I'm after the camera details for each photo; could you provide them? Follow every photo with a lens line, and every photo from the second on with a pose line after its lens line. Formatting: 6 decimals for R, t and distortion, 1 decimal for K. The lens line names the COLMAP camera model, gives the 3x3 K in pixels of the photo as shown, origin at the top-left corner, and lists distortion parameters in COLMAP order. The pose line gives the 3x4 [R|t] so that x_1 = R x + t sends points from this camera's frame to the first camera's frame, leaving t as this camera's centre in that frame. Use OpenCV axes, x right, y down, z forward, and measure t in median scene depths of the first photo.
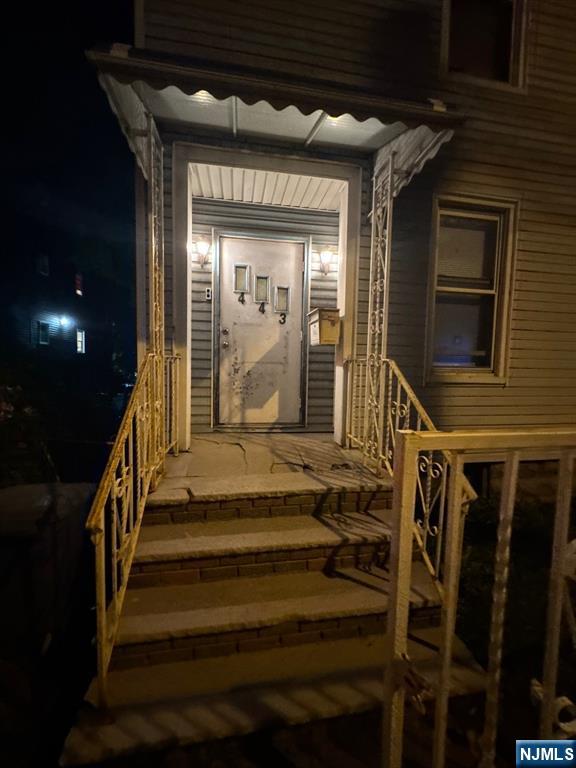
lens RADIAL K [[302.8, 0, 285.6], [0, 302.8, 383.6], [0, 0, 1]] dist [-0.003625, 0.000573]
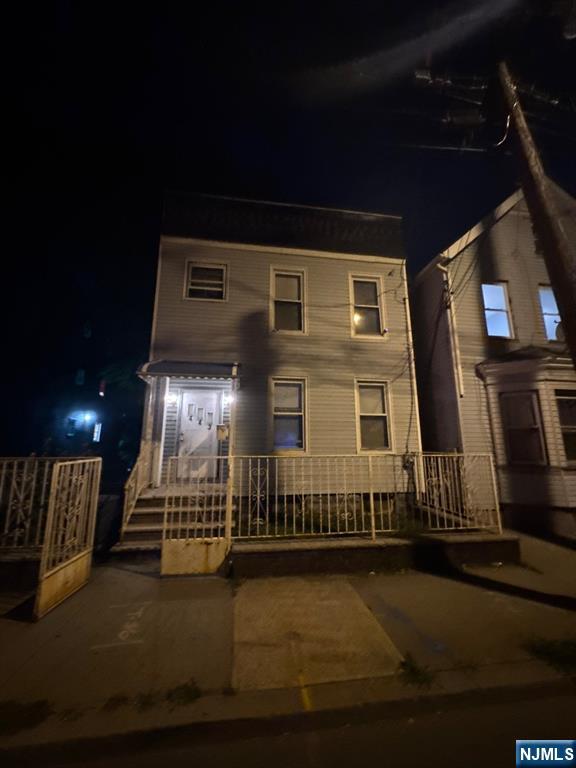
lens RADIAL K [[302.8, 0, 284.7], [0, 302.8, 385.9], [0, 0, 1]] dist [-0.003625, 0.000573]
pose [[0.999538, -0.025283, -0.016866, 0.585172], [0.020025, 0.965307, -0.260349, 0.076895], [0.022863, 0.259891, 0.965367, -1.176973]]
